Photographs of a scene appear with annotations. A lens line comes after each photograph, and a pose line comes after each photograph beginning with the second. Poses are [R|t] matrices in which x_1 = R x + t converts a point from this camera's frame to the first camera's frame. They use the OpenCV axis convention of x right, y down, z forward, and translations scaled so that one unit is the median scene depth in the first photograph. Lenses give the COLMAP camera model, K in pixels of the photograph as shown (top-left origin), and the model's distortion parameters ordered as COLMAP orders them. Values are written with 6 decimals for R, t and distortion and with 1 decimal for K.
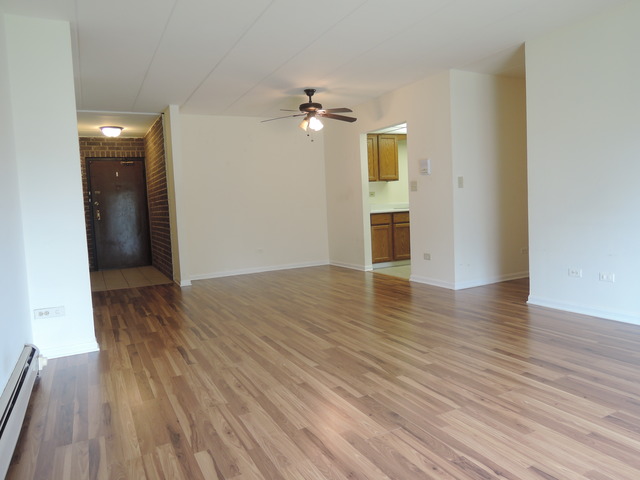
lens RADIAL K [[453.6, 0, 335.4], [0, 453.6, 228.6], [0, 0, 1]] dist [-0.012876, -0.005451]
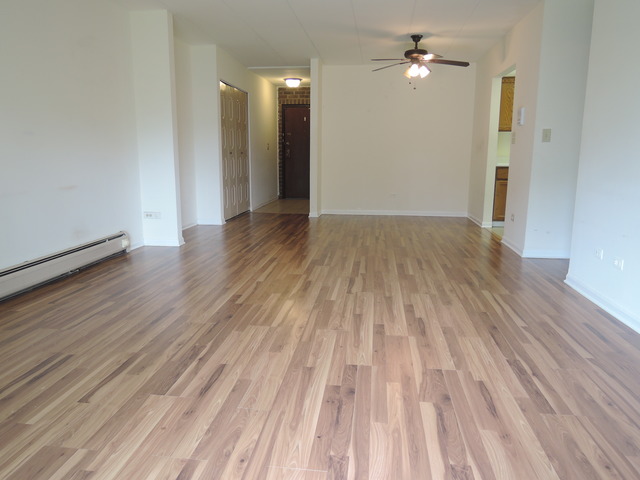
lens RADIAL K [[453.6, 0, 323.7], [0, 453.6, 237.2], [0, 0, 1]] dist [-0.012876, -0.005451]
pose [[0.824081, 0.153244, -0.545351, 0.382880], [-0.075752, 0.983879, 0.162001, -0.018036], [0.561384, -0.092191, 0.822404, 0.035915]]
